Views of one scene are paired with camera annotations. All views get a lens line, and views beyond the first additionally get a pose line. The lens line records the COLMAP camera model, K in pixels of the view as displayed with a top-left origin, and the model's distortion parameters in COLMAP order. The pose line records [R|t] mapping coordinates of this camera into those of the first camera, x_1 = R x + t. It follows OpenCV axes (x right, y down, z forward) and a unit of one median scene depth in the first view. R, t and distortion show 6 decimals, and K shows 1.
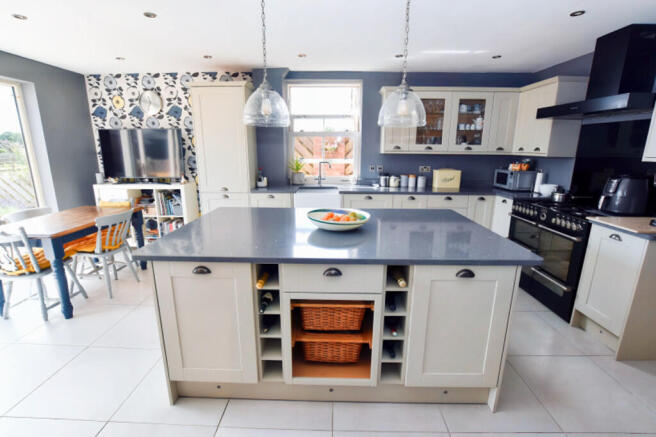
lens RADIAL K [[293.3, 0, 330.9], [0, 293.3, 220.9], [0, 0, 1]] dist [-0.023534, 0.000286]
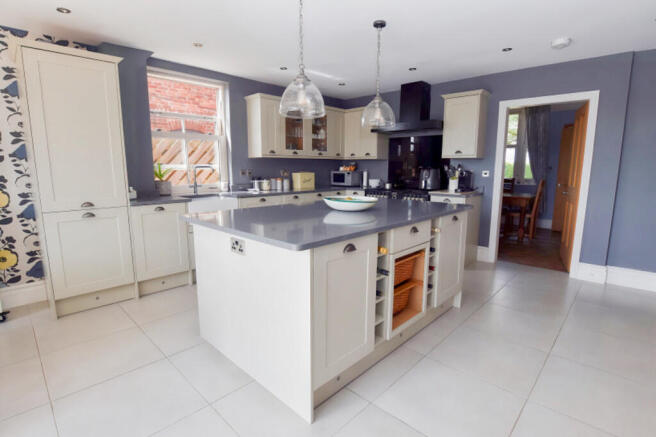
lens RADIAL K [[312.2, 0, 329.9], [0, 312.2, 217.0], [0, 0, 1]] dist [-0.022355, -0.000142]
pose [[0.689306, -0.121645, 0.714184, -0.453426], [0.176421, 0.984311, -0.002620, 0.019644], [-0.702661, 0.127803, 0.699953, 0.099276]]
